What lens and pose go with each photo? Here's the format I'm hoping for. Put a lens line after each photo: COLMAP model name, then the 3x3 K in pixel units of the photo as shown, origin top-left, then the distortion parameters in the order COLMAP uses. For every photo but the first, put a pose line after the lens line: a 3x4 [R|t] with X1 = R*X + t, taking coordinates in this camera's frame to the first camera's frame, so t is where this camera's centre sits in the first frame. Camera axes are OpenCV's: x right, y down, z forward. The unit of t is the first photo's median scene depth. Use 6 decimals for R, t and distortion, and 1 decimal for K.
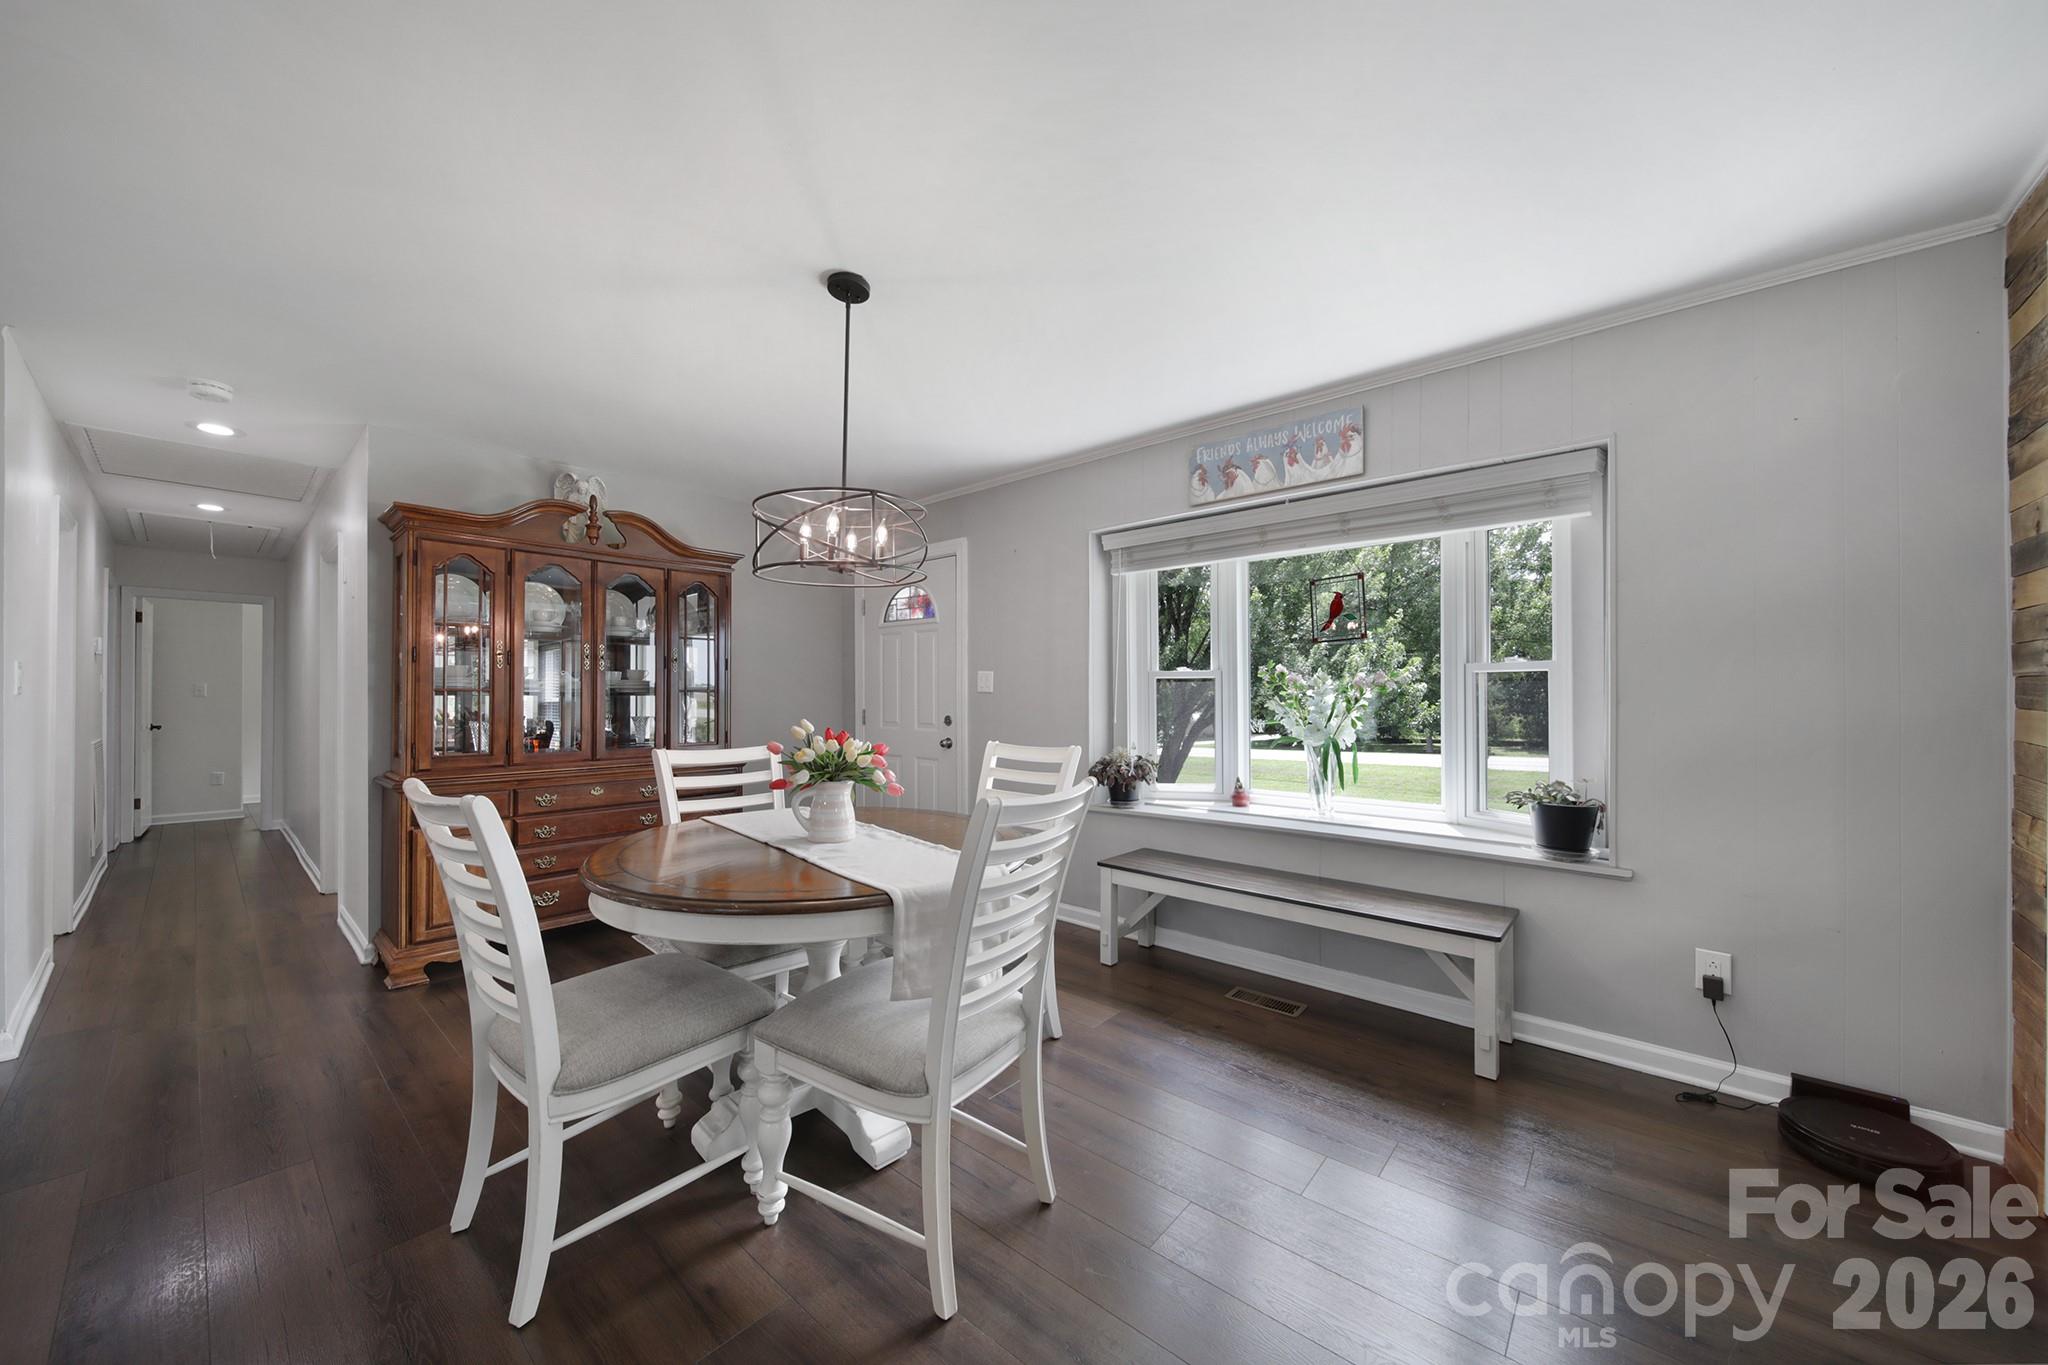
lens RADIAL K [[723.7, 0, 1019.7], [0, 723.7, 686.3], [0, 0, 1]] dist [0.000039, 0.000140]
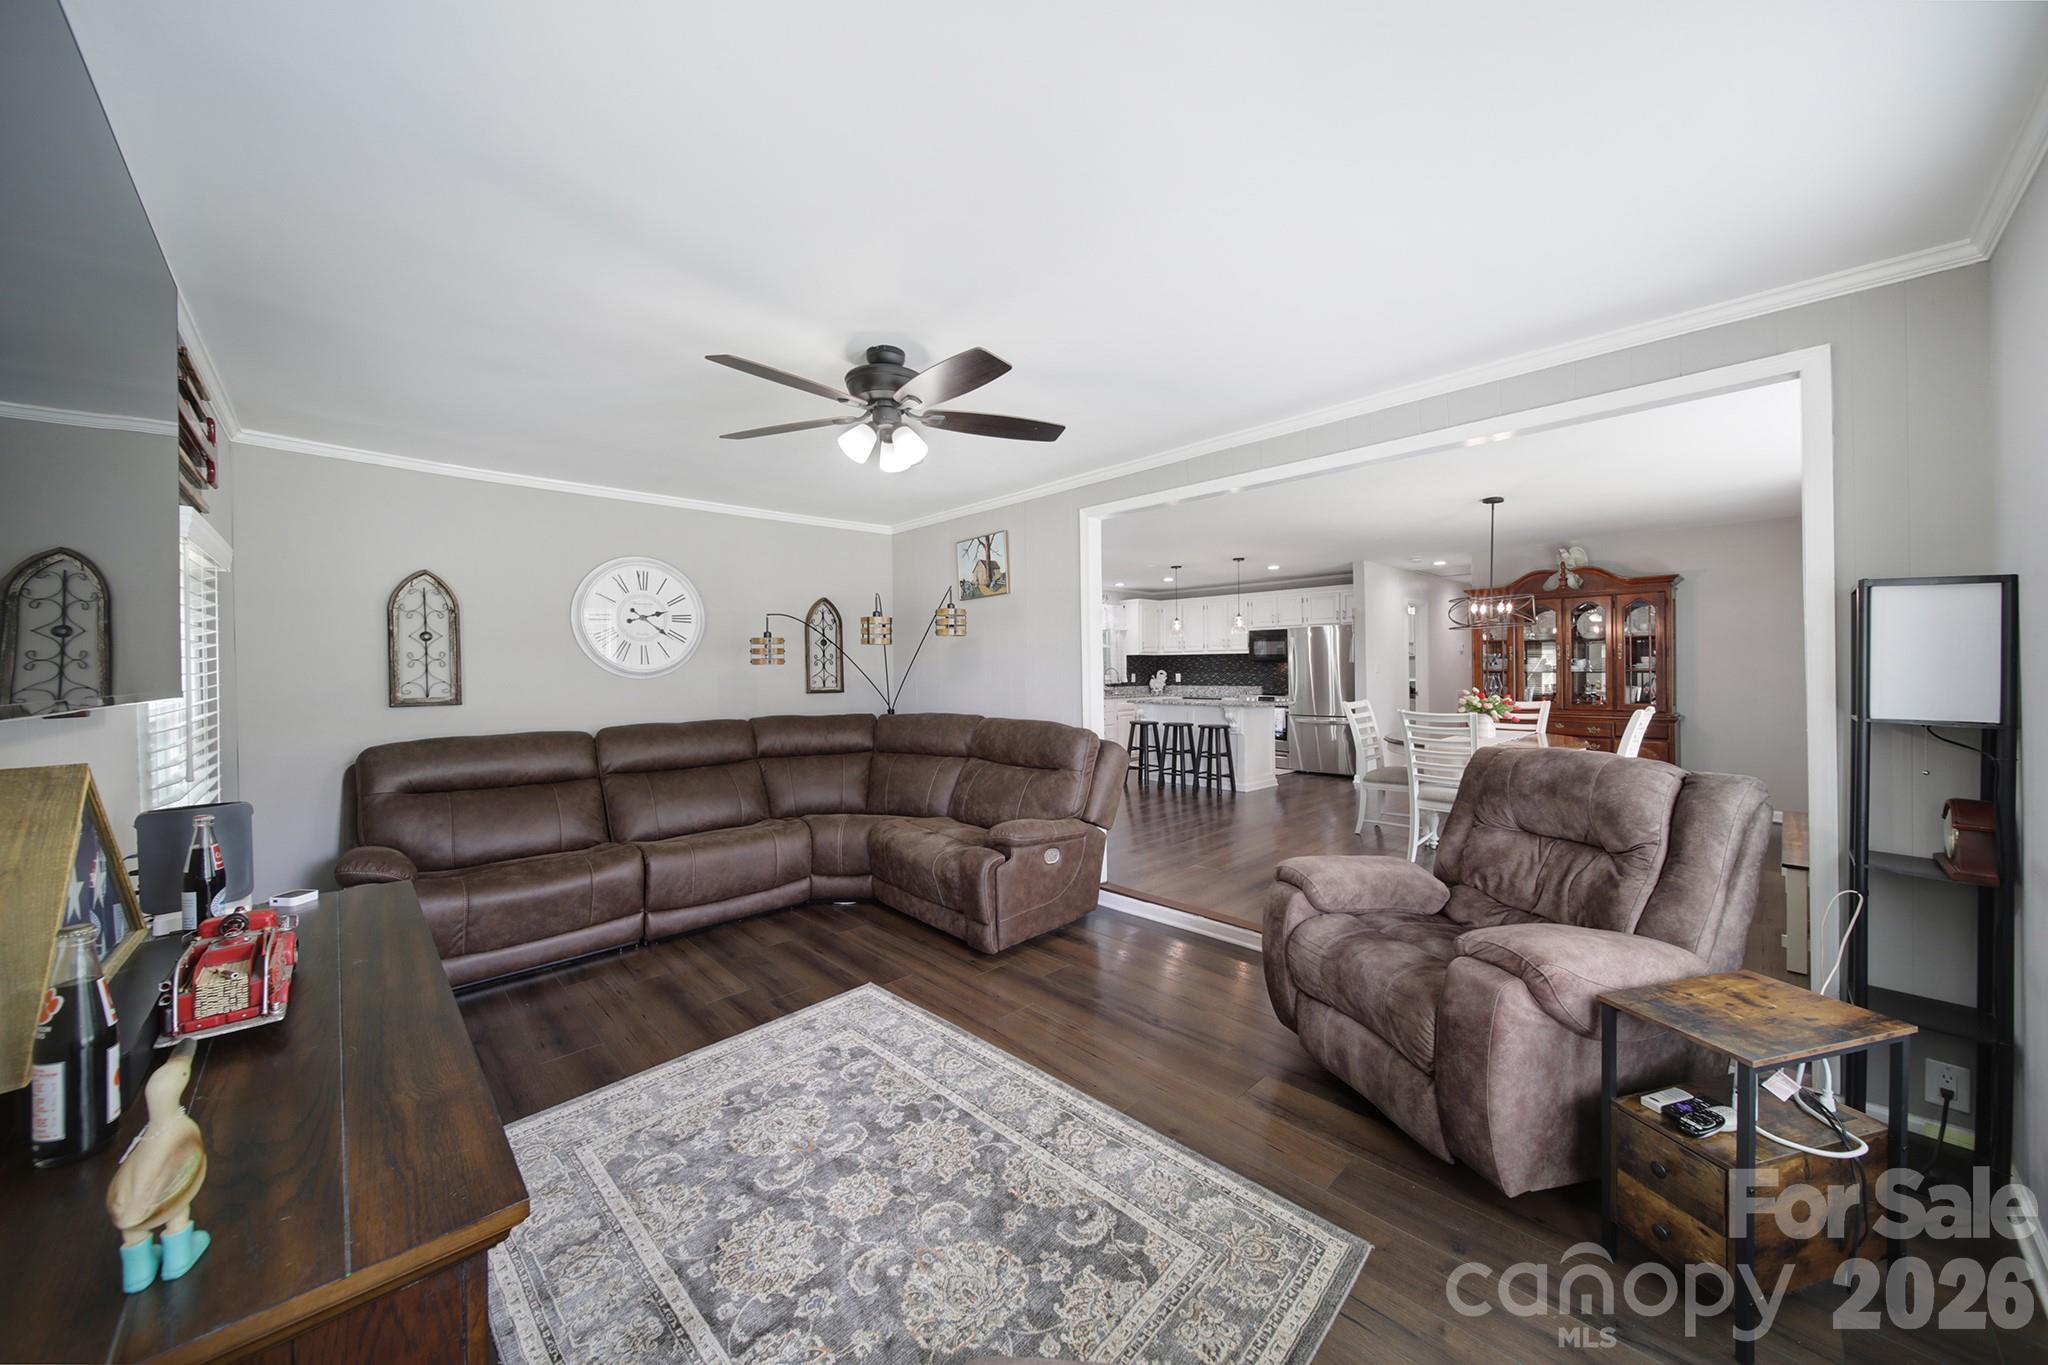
lens RADIAL K [[713.6, 0, 1022.8], [0, 713.6, 673.4], [0, 0, 1]] dist [0.001227, -0.002372]
pose [[-0.089988, 0.009789, -0.995895, 1.385199], [0.024660, 0.999667, 0.007598, -0.036675], [0.995637, -0.023875, -0.090200, -0.188309]]
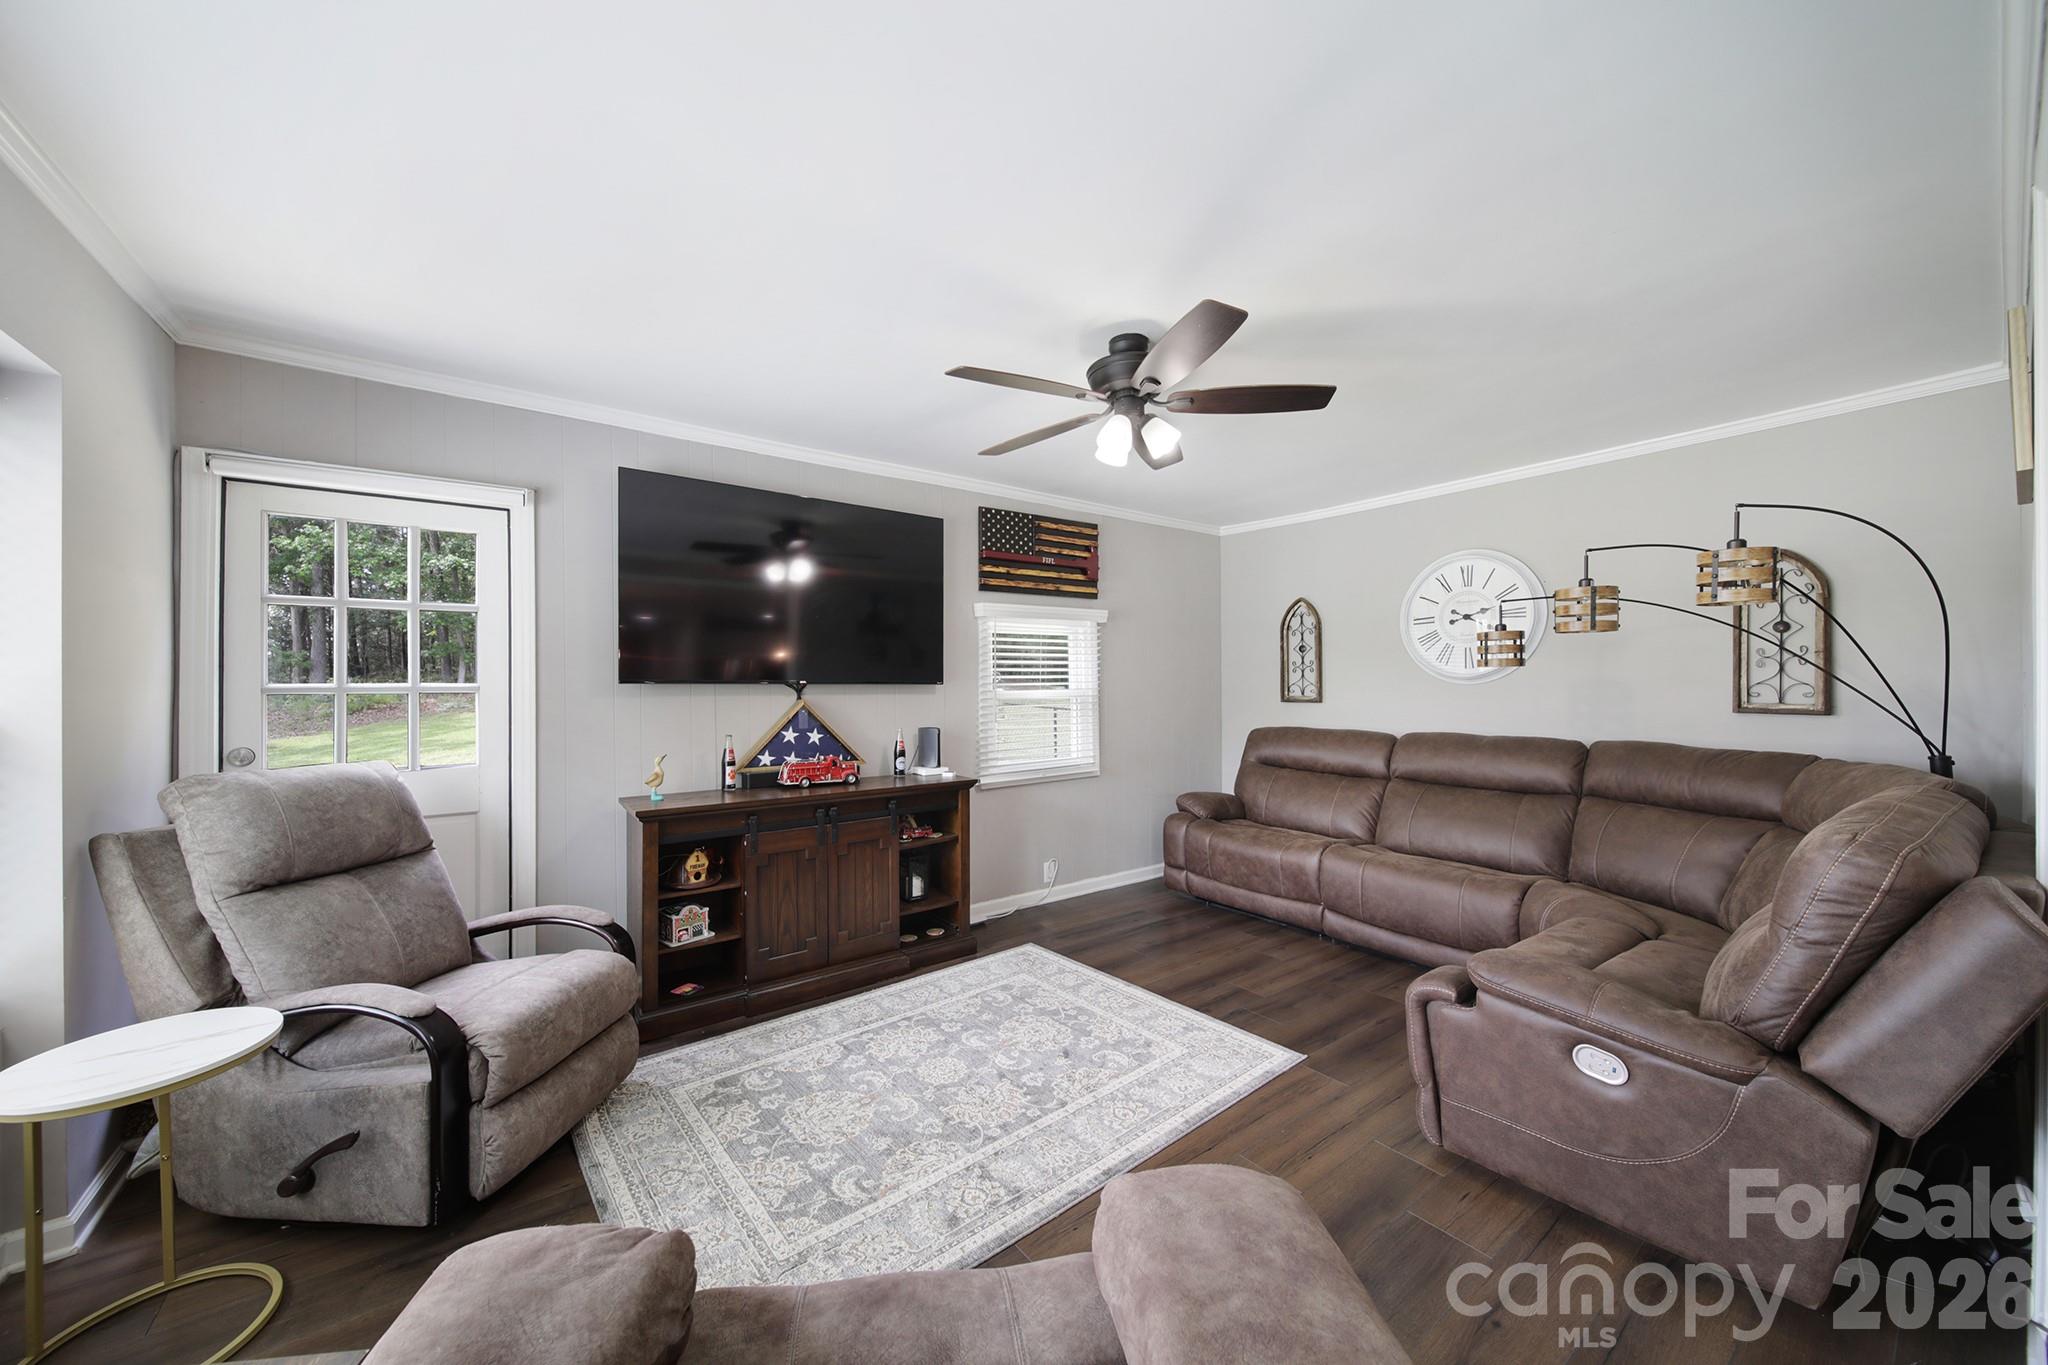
lens RADIAL K [[723.7, 0, 1019.7], [0, 723.7, 686.3], [0, 0, 1]] dist [0.000039, 0.000140]
pose [[-0.978451, -0.000157, 0.206477, 0.632360], [-0.002901, 0.999911, -0.012989, -0.012848], [-0.206456, -0.013308, -0.978365, 0.327877]]
